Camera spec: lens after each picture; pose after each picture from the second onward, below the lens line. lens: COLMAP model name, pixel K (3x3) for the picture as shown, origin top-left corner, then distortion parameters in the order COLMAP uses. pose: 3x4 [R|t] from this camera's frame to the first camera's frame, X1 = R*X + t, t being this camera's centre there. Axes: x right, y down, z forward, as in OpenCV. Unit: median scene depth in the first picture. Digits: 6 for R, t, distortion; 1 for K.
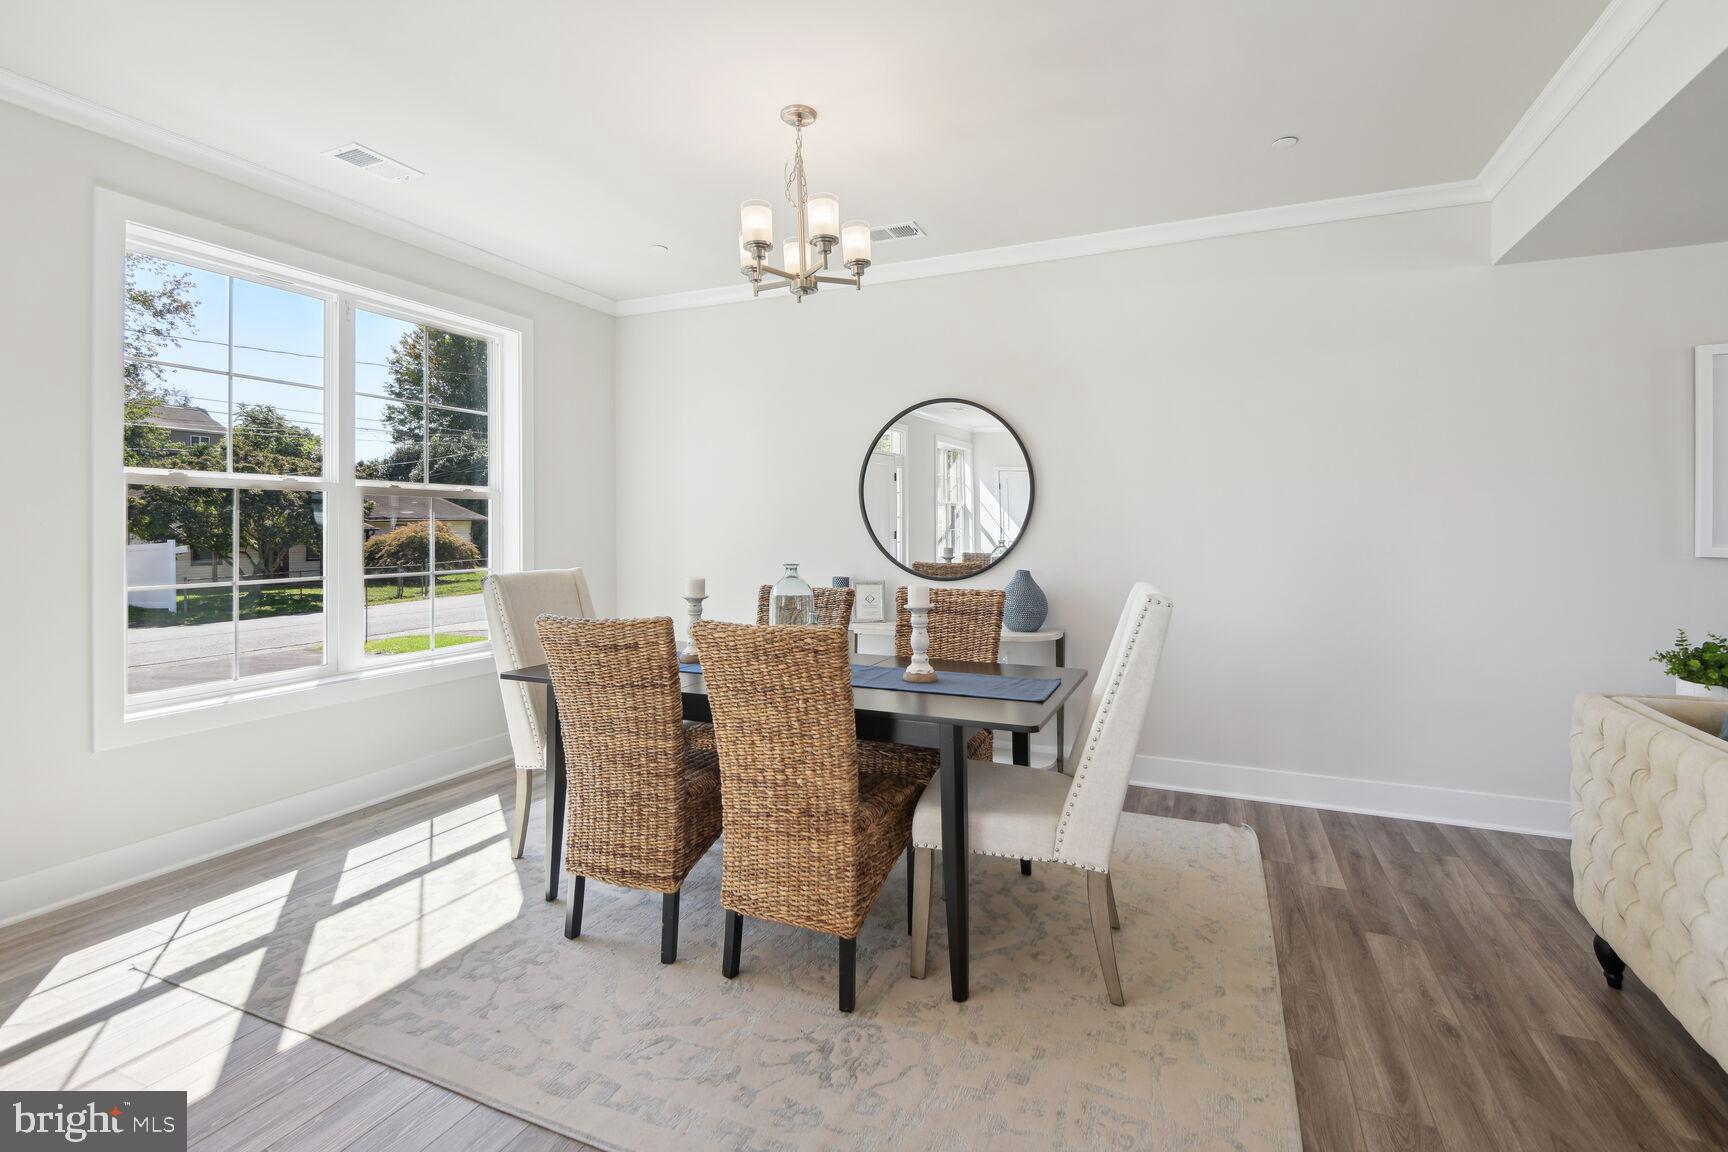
lens RADIAL K [[789.0, 0, 867.5], [0, 789.0, 531.9], [0, 0, 1]] dist [0.028768, -0.023181]
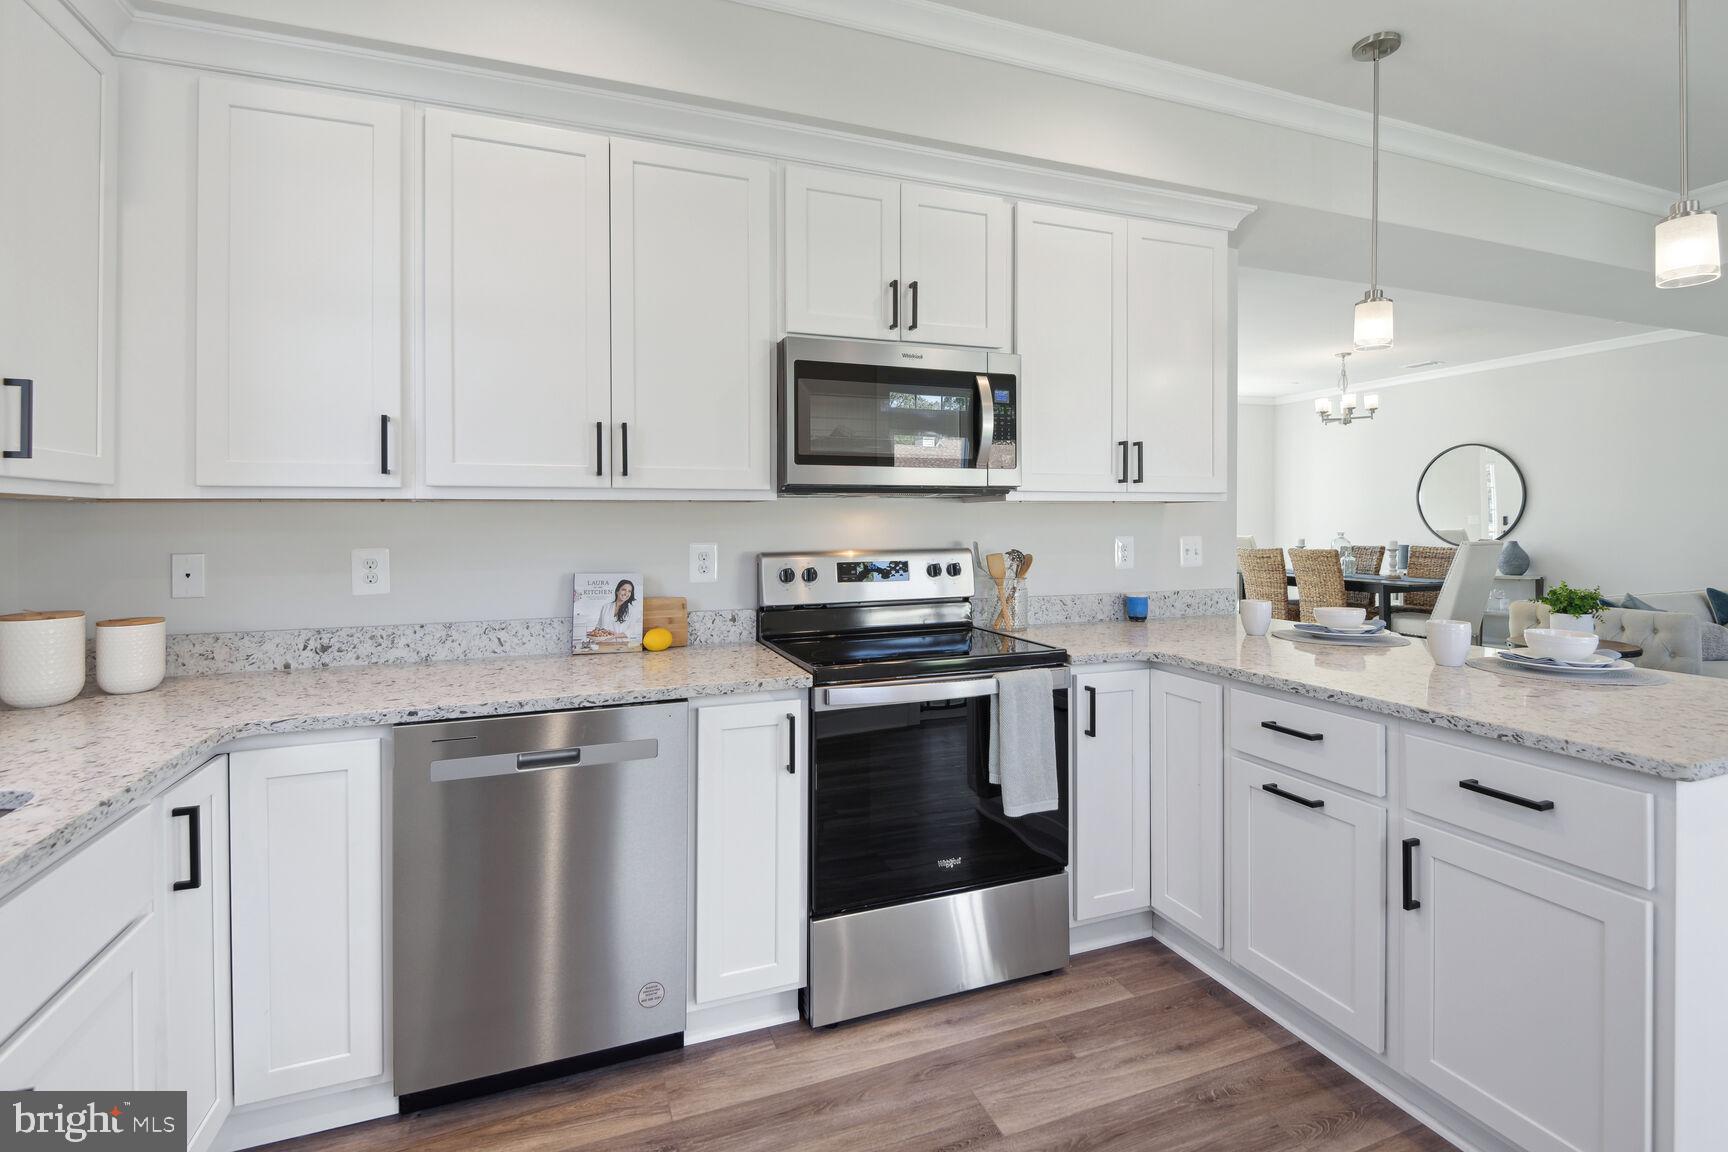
lens RADIAL K [[817.8, 0, 883.4], [0, 817.8, 529.9], [0, 0, 1]] dist [0.019413, -0.000387]
pose [[0.707514, 0.006505, -0.706669, 0.762167], [0.000476, 0.999953, 0.009681, 0.006763], [0.706699, -0.007186, 0.707478, -1.971327]]
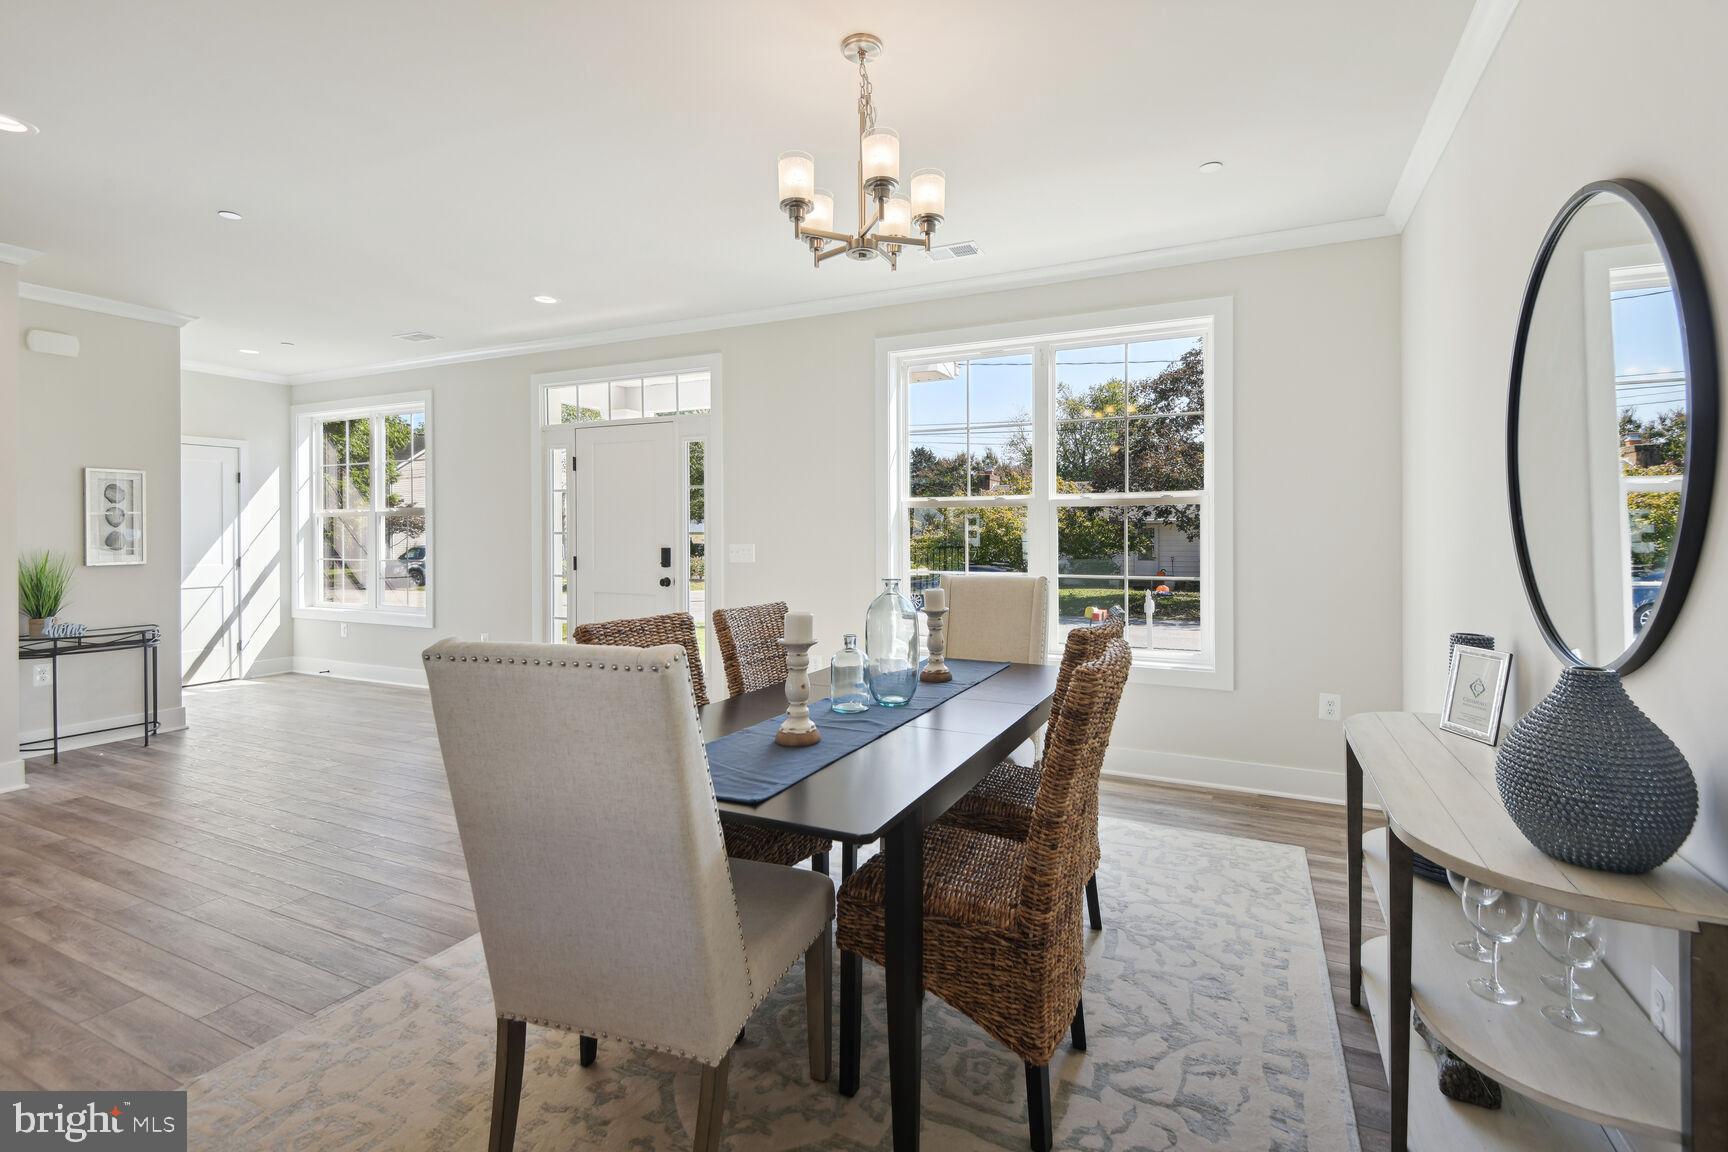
lens RADIAL K [[795.9, 0, 863.8], [0, 795.9, 534.1], [0, 0, 1]] dist [0.018378, -0.016385]
pose [[-0.043781, 0.000834, -0.999041, 0.798618], [-0.002040, 0.999997, 0.000925, -0.007862], [0.999039, 0.002079, -0.043779, 1.073332]]
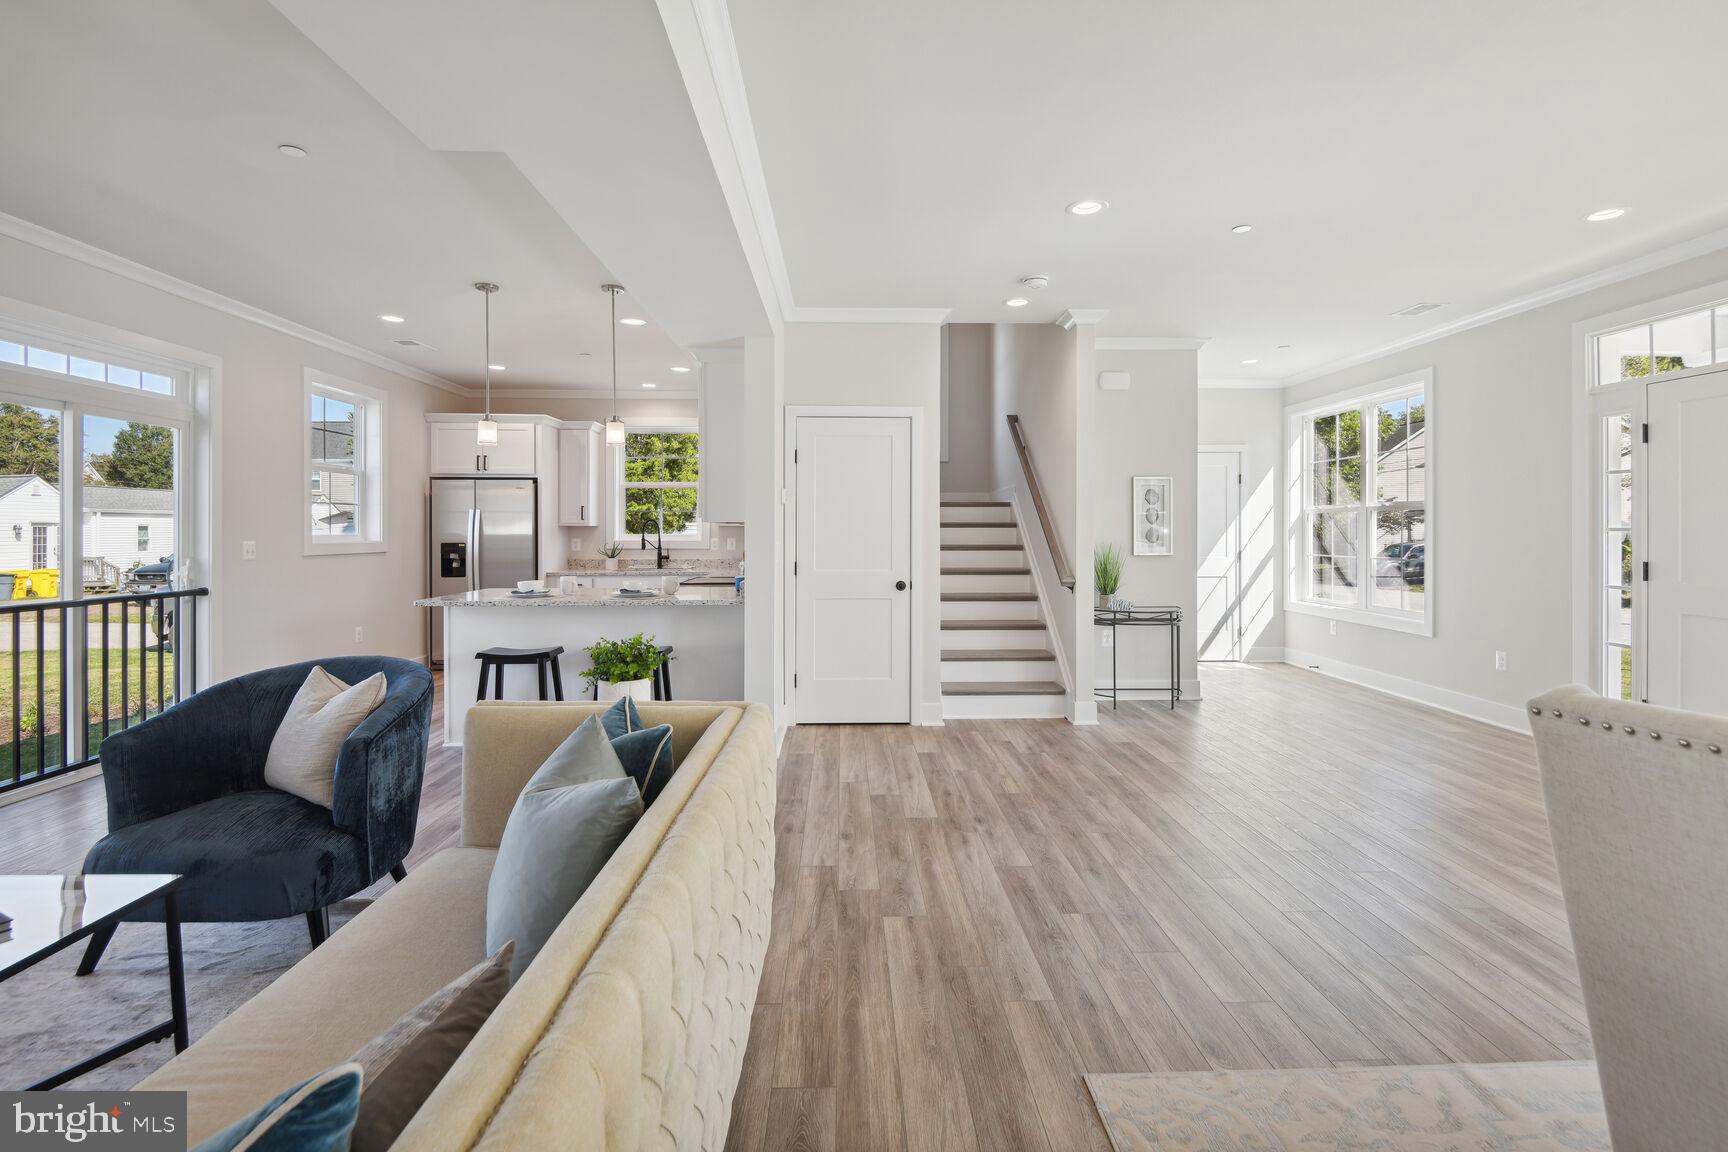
lens RADIAL K [[795.9, 0, 863.8], [0, 795.9, 534.1], [0, 0, 1]] dist [0.018378, -0.016385]
pose [[-0.908128, 0.002223, -0.418687, 0.712962], [-0.001152, 0.999969, 0.007808, -0.007953], [0.418691, 0.007573, -0.908097, 0.966316]]
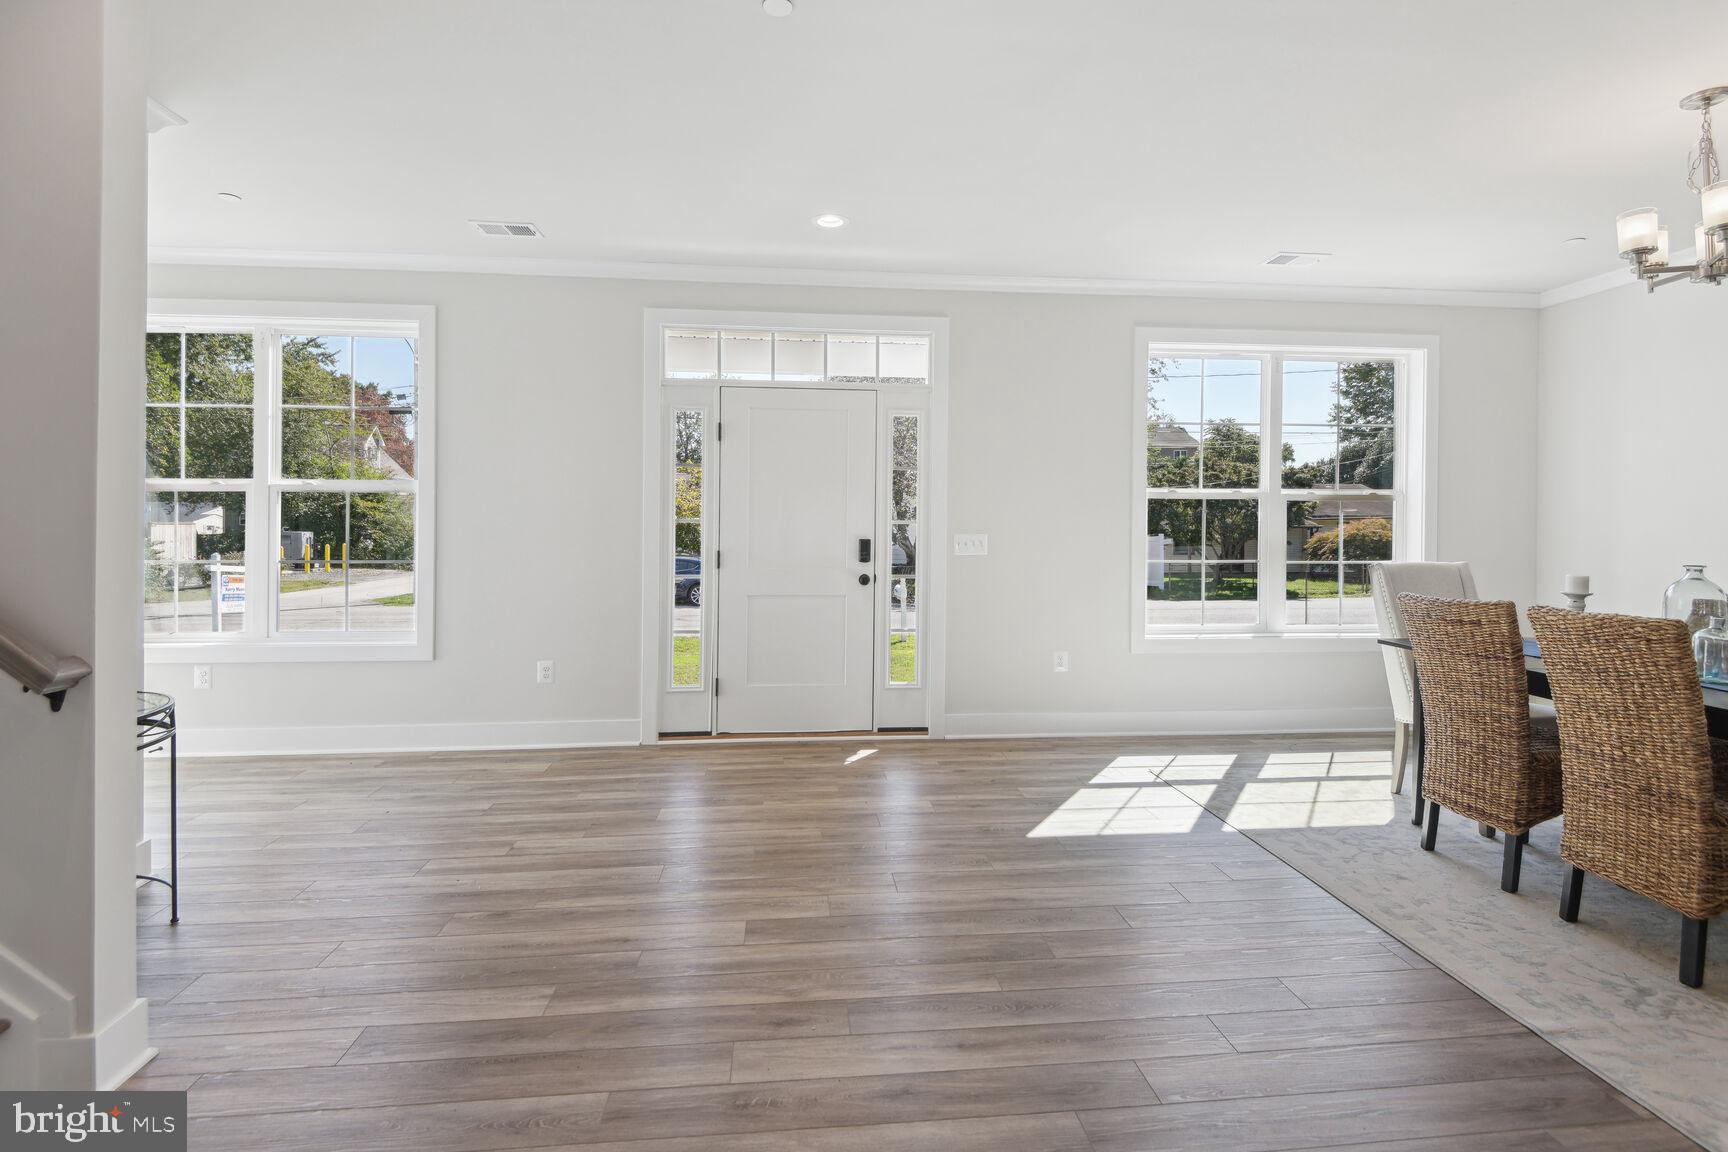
lens RADIAL K [[795.9, 0, 863.8], [0, 795.9, 534.1], [0, 0, 1]] dist [0.018378, -0.016385]
pose [[0.476266, 0.013130, -0.879203, 0.289393], [-0.007659, 0.999913, 0.010784, 0.000254], [0.879268, 0.001598, 0.476325, -0.364662]]
